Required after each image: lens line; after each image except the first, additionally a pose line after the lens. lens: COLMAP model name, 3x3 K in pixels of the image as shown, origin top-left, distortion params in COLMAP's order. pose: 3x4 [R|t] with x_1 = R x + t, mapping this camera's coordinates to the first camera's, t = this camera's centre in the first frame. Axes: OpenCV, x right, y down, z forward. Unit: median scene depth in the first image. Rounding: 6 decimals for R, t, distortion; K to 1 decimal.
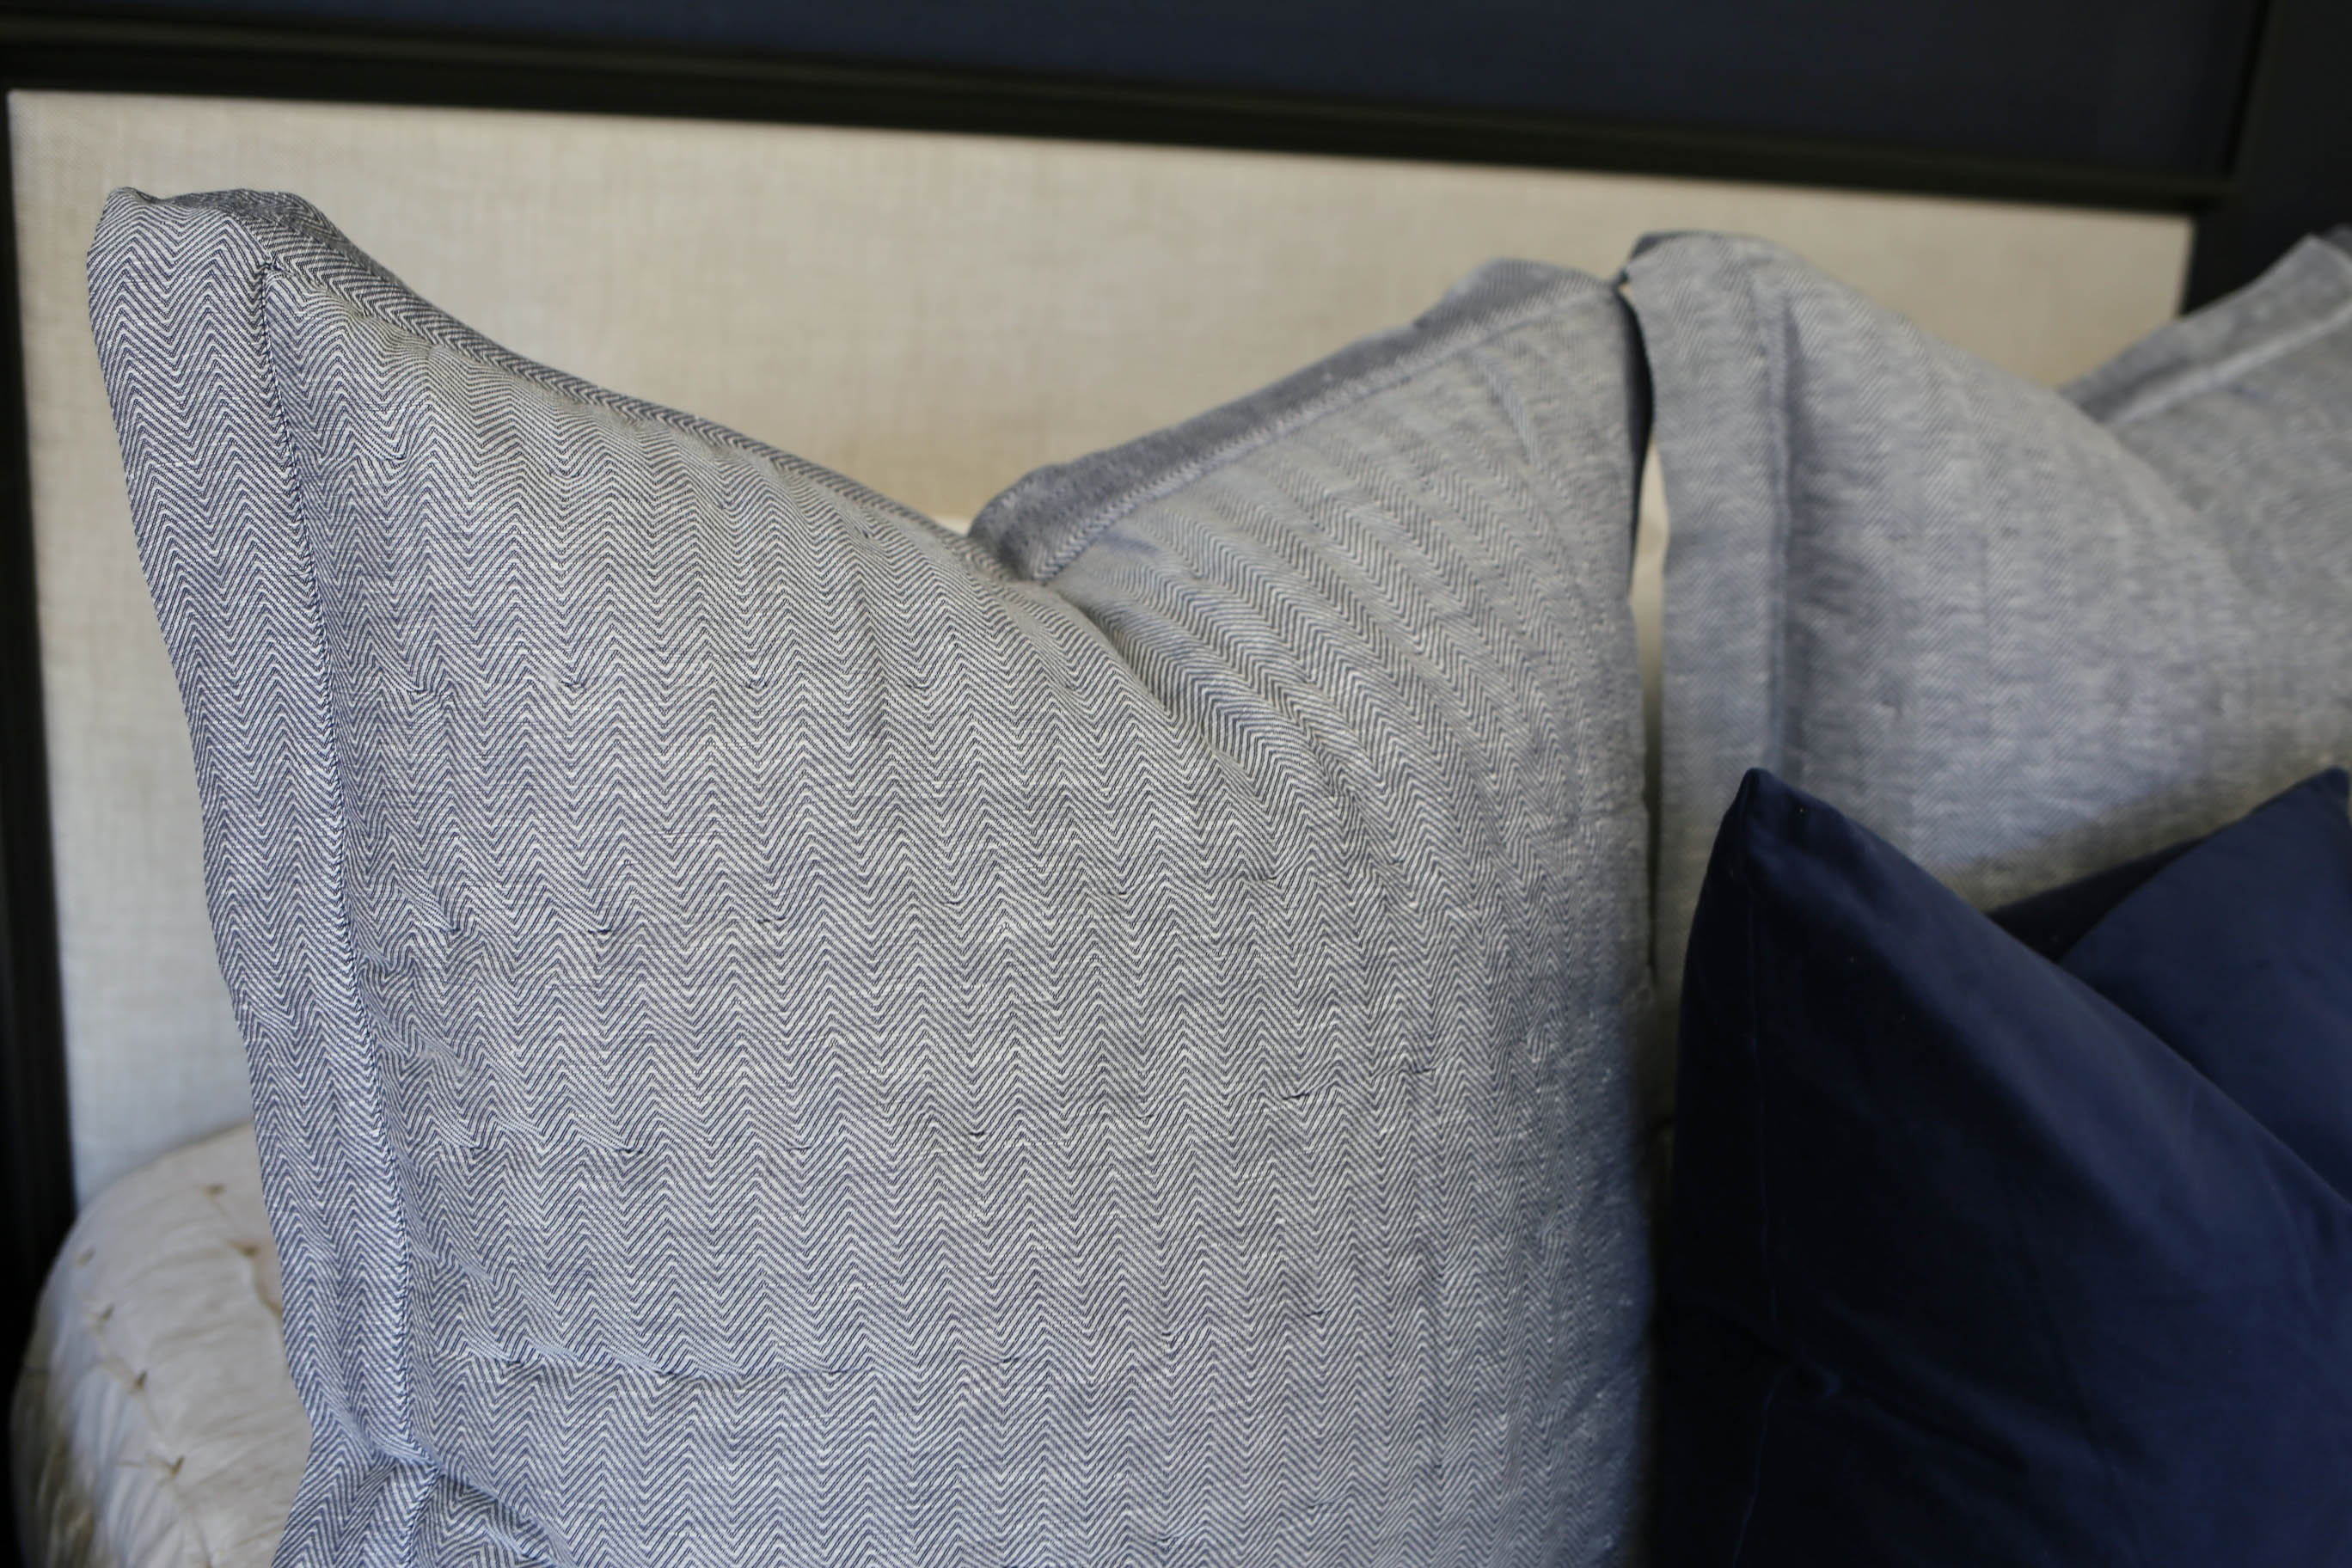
lens RADIAL K [[2314.3, 0, 1176.0], [0, 2314.3, 784.0], [0, 0, 1]] dist [-0.060546, 0.018377]
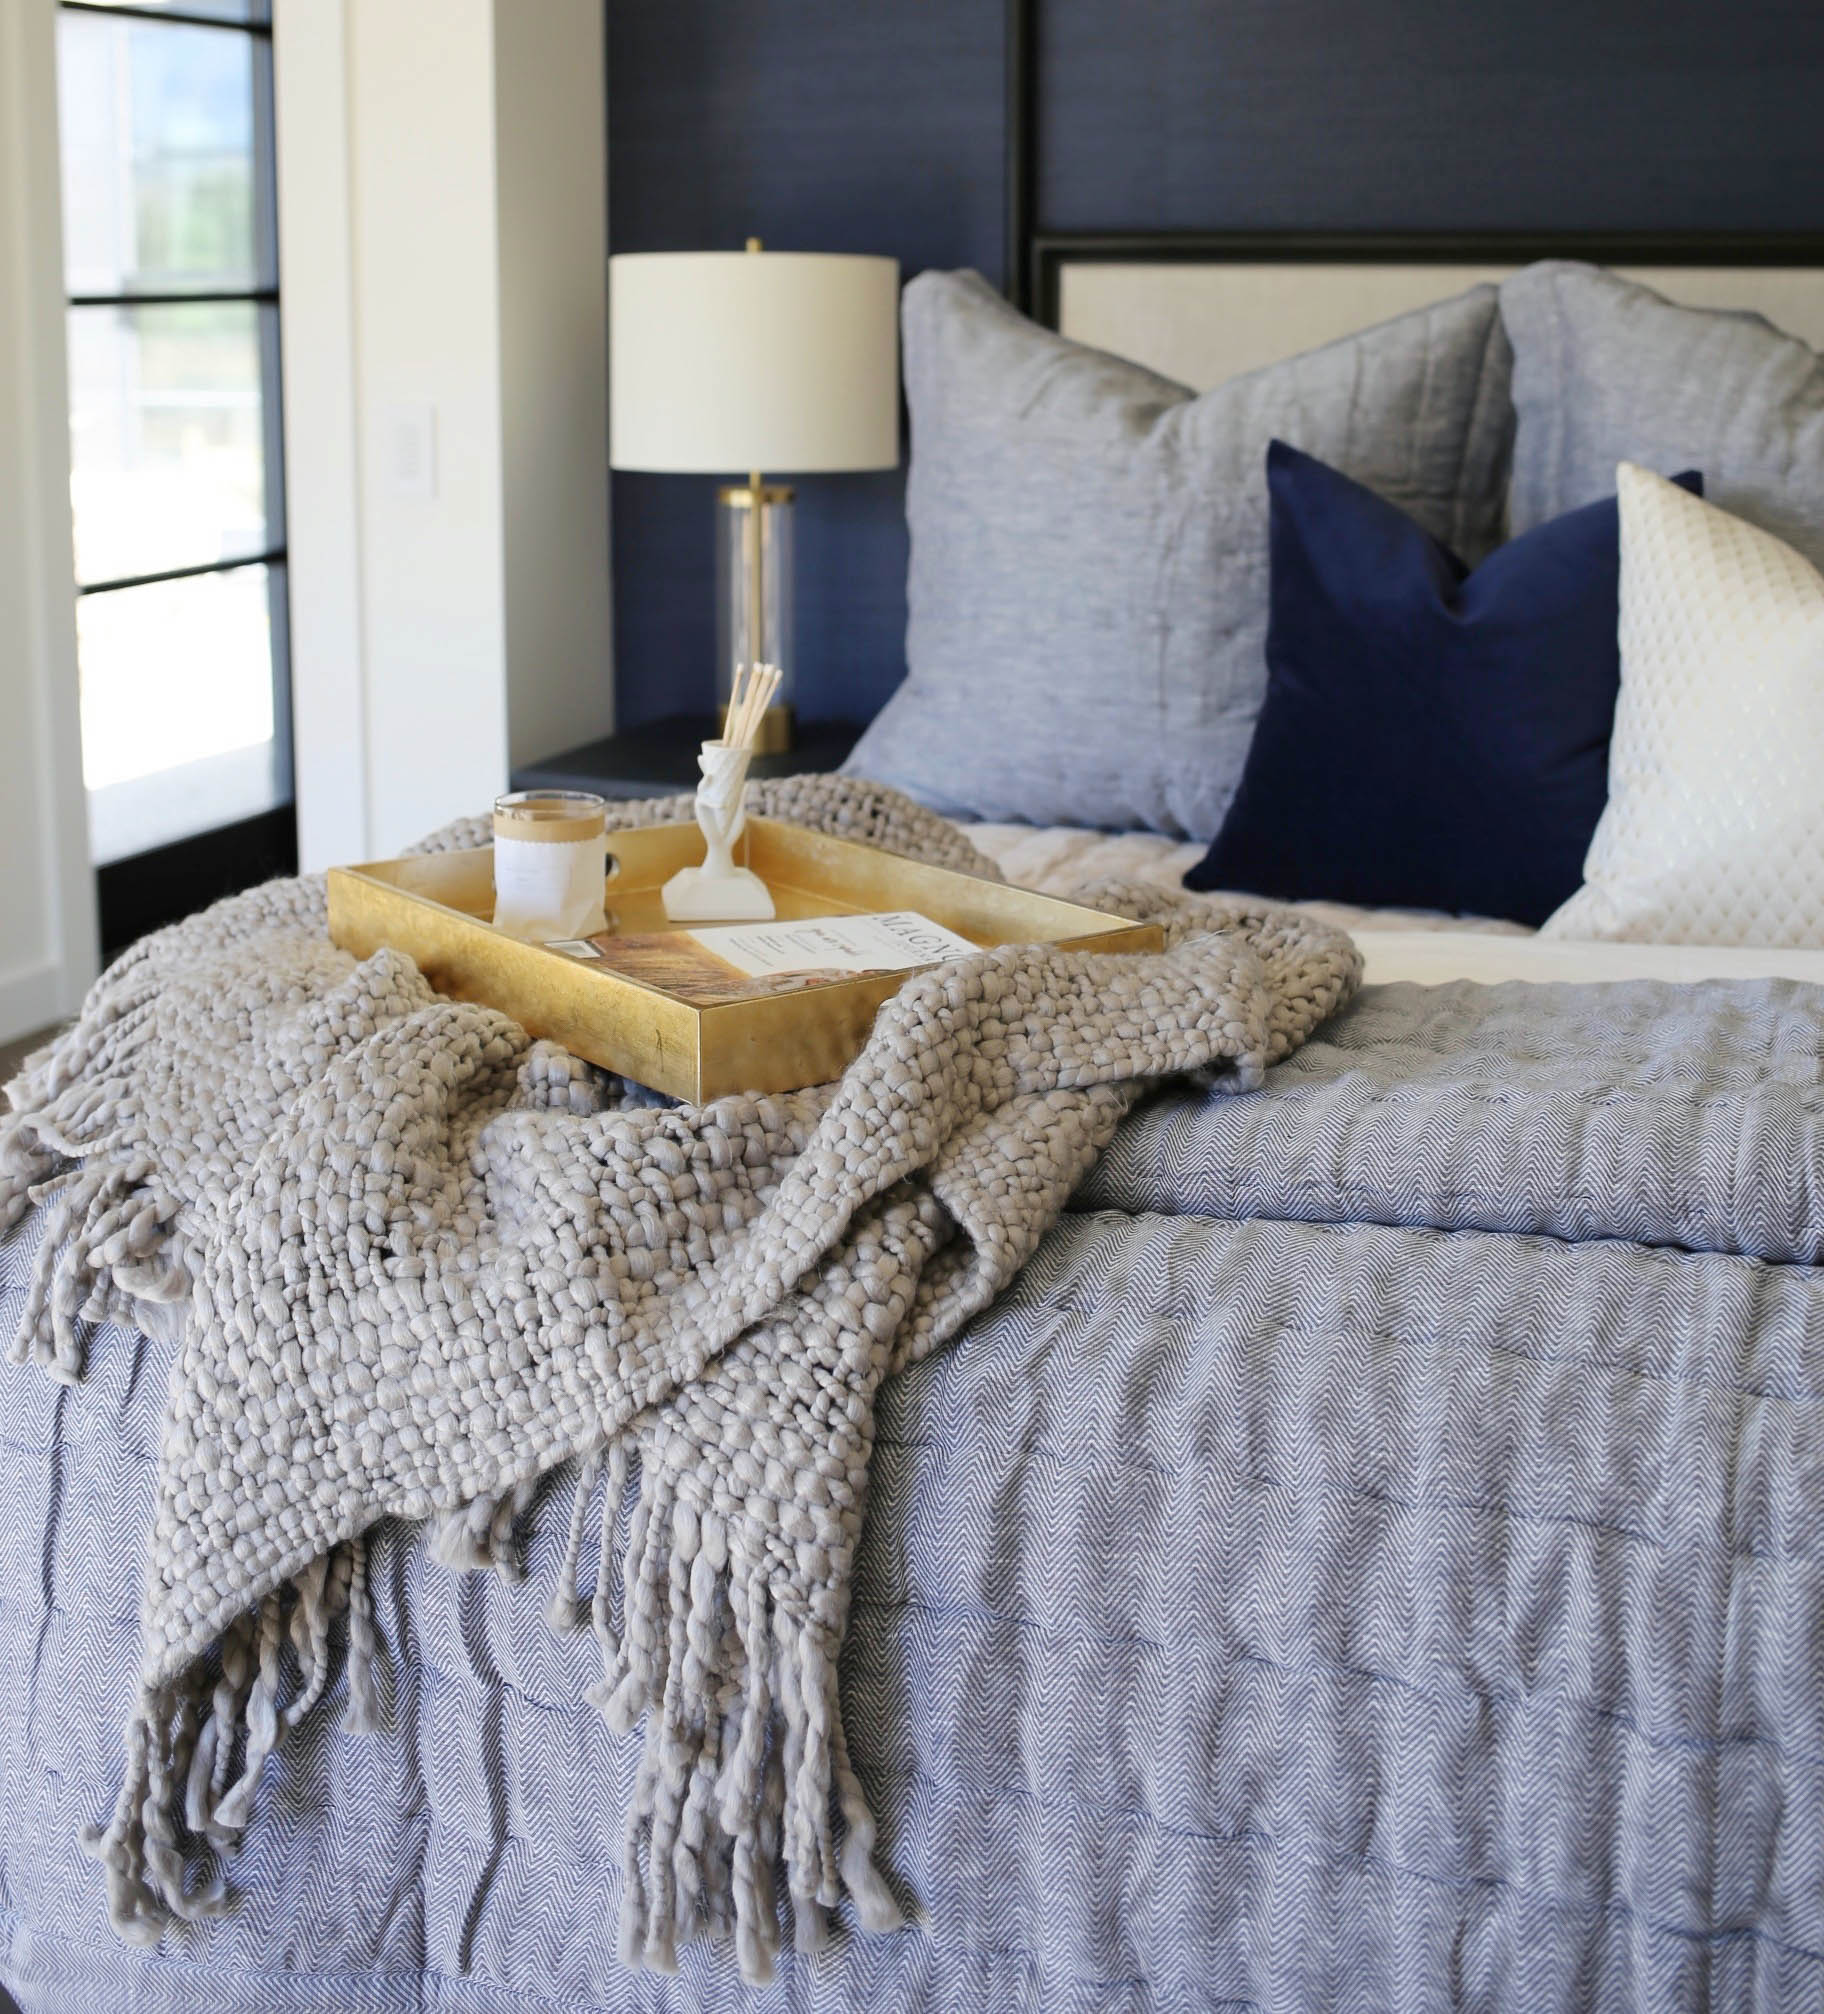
lens RADIAL K [[2663.5, 0, 938.5], [0, 2663.5, 629.0], [0, 0, 1]] dist [-0.044370, 0.011476]
pose [[0.580786, 0.022361, -0.813749, 2.586035], [-0.205340, 0.971323, -0.119864, 0.670856], [0.787733, 0.236710, 0.568722, -1.000056]]
